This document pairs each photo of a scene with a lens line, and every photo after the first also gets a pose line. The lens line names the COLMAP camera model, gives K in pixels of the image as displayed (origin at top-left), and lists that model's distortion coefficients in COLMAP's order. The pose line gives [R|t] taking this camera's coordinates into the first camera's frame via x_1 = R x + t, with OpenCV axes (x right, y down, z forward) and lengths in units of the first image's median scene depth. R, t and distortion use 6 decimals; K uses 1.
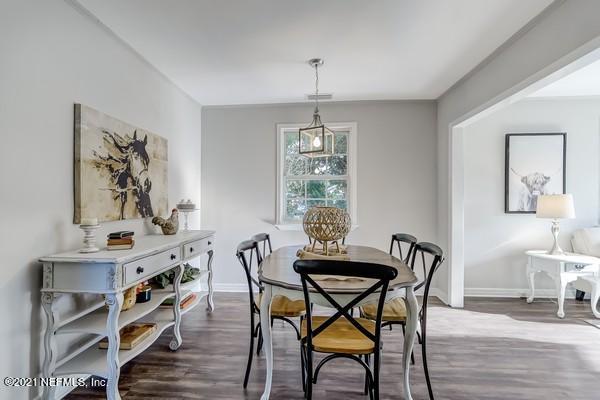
lens RADIAL K [[278.5, 0, 297.7], [0, 278.5, 200.5], [0, 0, 1]] dist [0.001840, 0.000705]
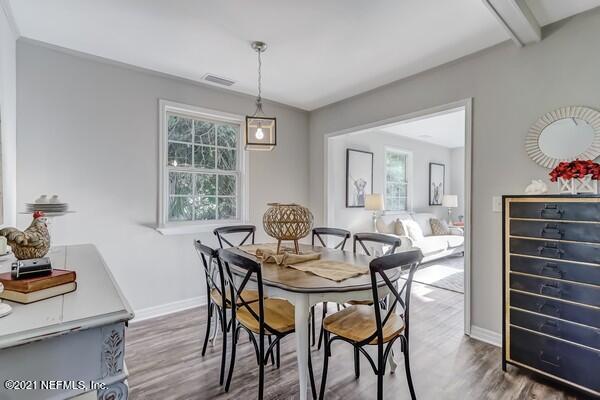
lens RADIAL K [[278.5, 0, 297.7], [0, 278.5, 200.5], [0, 0, 1]] dist [0.001840, 0.000705]
pose [[0.735792, -0.004186, 0.677195, -0.342102], [-0.001177, 0.999971, 0.007460, 0.001904], [-0.677207, -0.006286, 0.735766, 0.177862]]
